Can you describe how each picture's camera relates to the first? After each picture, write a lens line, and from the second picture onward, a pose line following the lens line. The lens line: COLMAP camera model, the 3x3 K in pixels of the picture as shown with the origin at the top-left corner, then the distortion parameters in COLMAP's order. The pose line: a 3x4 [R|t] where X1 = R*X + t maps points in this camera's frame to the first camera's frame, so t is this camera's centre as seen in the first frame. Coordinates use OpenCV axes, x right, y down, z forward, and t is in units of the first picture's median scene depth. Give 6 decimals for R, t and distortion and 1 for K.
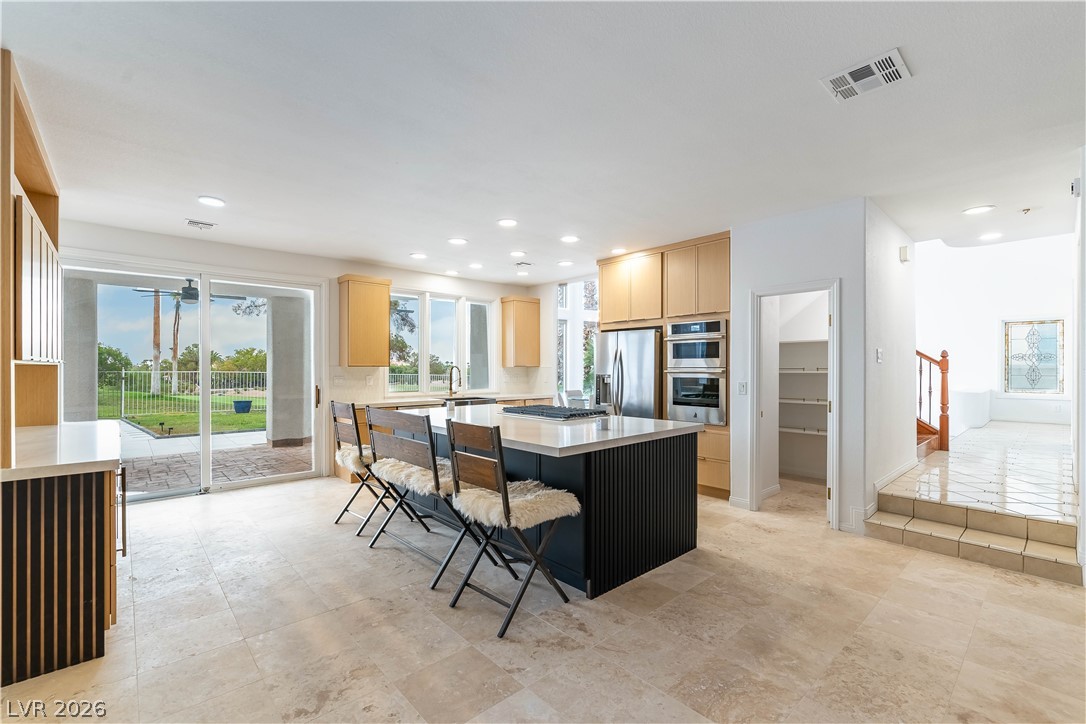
lens RADIAL K [[470.1, 0, 543.0], [0, 470.1, 363.4], [0, 0, 1]] dist [-0.002609, -0.000168]
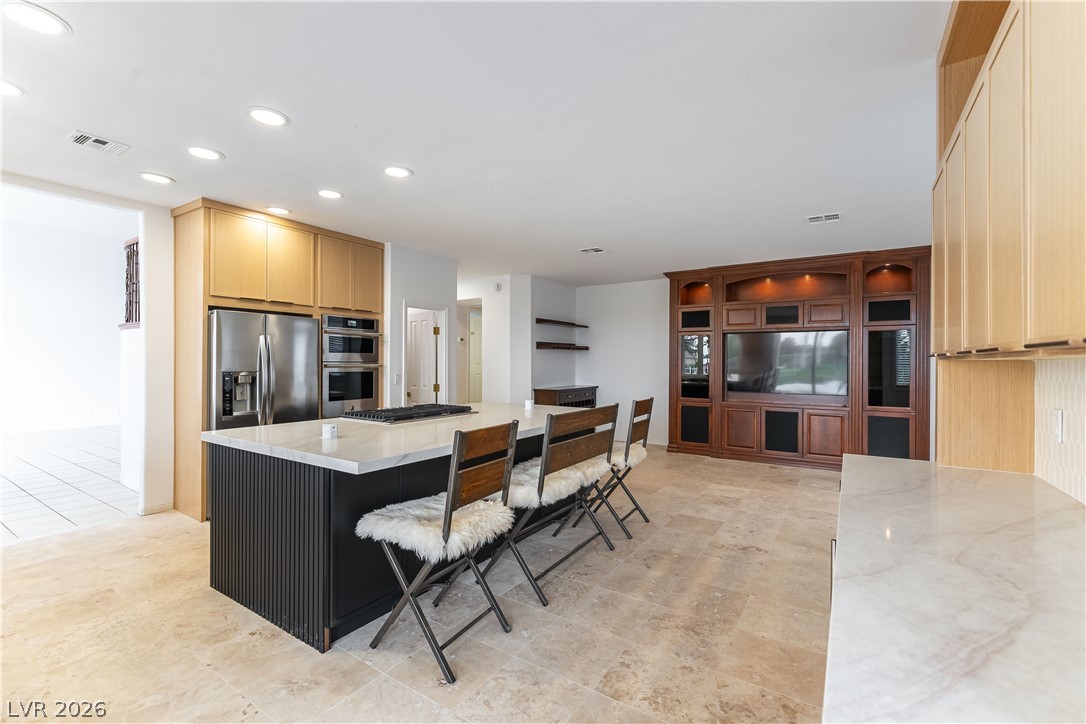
lens RADIAL K [[470.1, 0, 549.7], [0, 470.1, 363.6], [0, 0, 1]] dist [-0.002609, -0.000168]
pose [[-0.264464, -0.004369, 0.964386, -1.622246], [-0.011687, 0.999931, 0.001325, 0.013261], [-0.964325, -0.010920, -0.264497, 1.788412]]
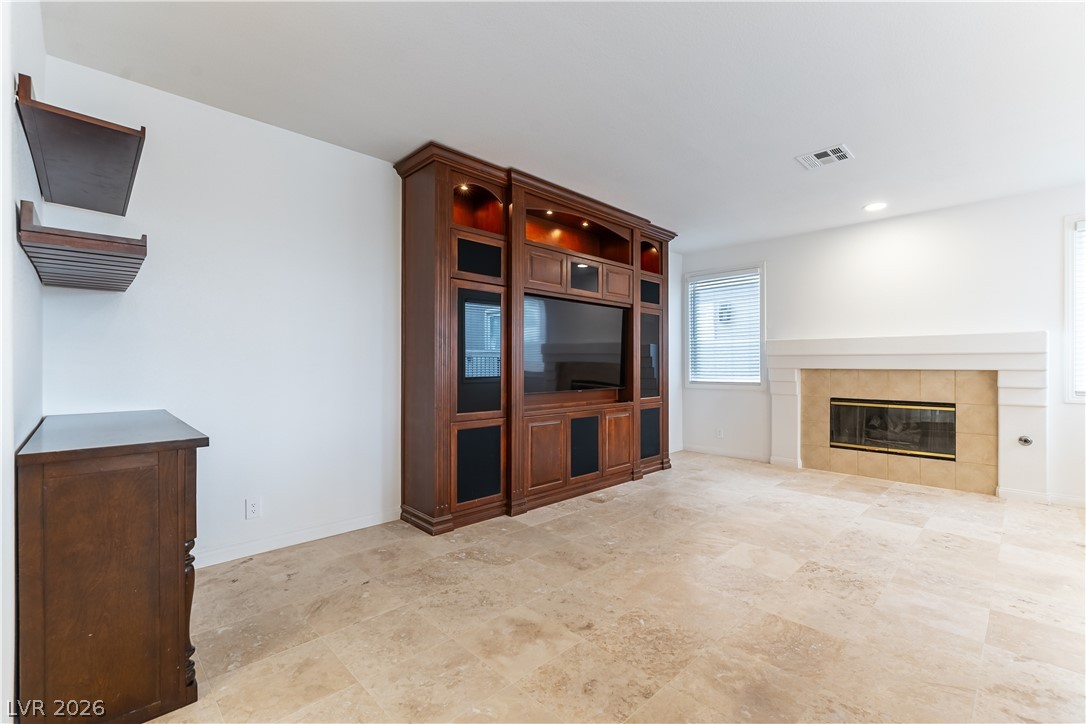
lens RADIAL K [[470.1, 0, 546.2], [0, 470.1, 364.3], [0, 0, 1]] dist [-0.002609, -0.000168]
pose [[-0.999013, -0.000641, -0.044417, 0.800804], [-0.000327, 0.999975, -0.007066, 0.079304], [0.044421, -0.007044, -0.998988, 1.656477]]
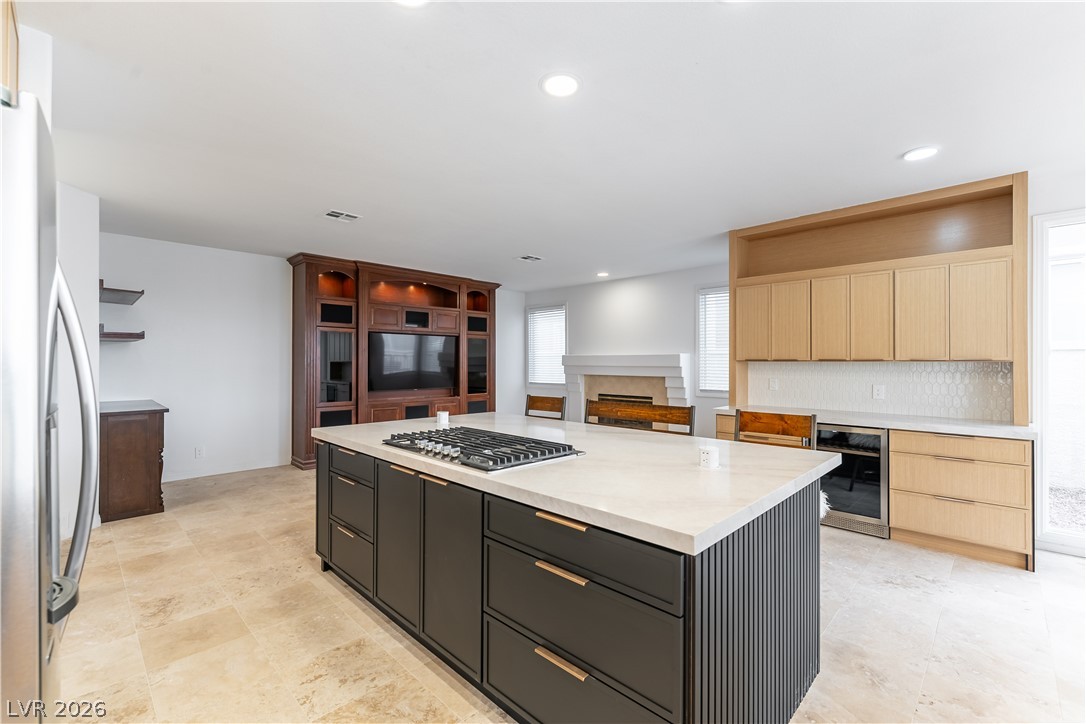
lens RADIAL K [[470.1, 0, 550.4], [0, 470.1, 359.1], [0, 0, 1]] dist [-0.002609, -0.000168]
pose [[-0.997800, -0.000874, -0.066289, -0.058099], [-0.000013, 0.999916, -0.012977, 0.018114], [0.066295, -0.012948, -0.997716, 2.816356]]
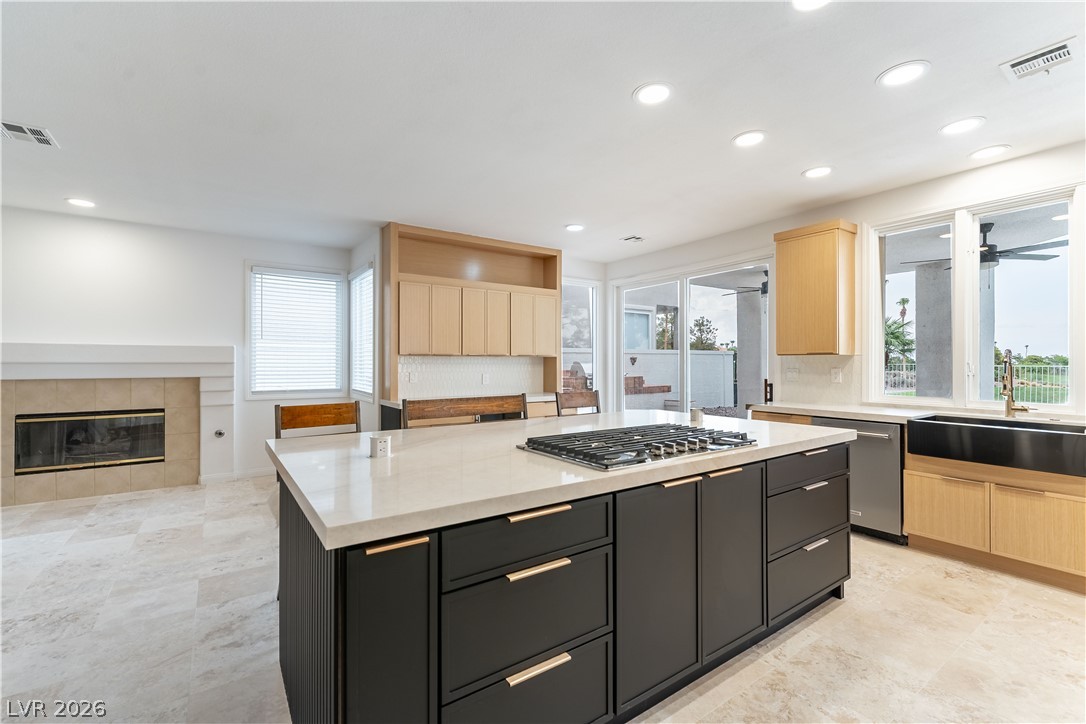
lens RADIAL K [[470.1, 0, 547.5], [0, 470.1, 362.0], [0, 0, 1]] dist [-0.002609, -0.000168]
pose [[-0.114074, -0.002222, -0.993470, 0.918329], [0.008256, 0.999961, -0.003184, 0.040541], [0.993438, -0.008565, -0.114051, 1.740589]]
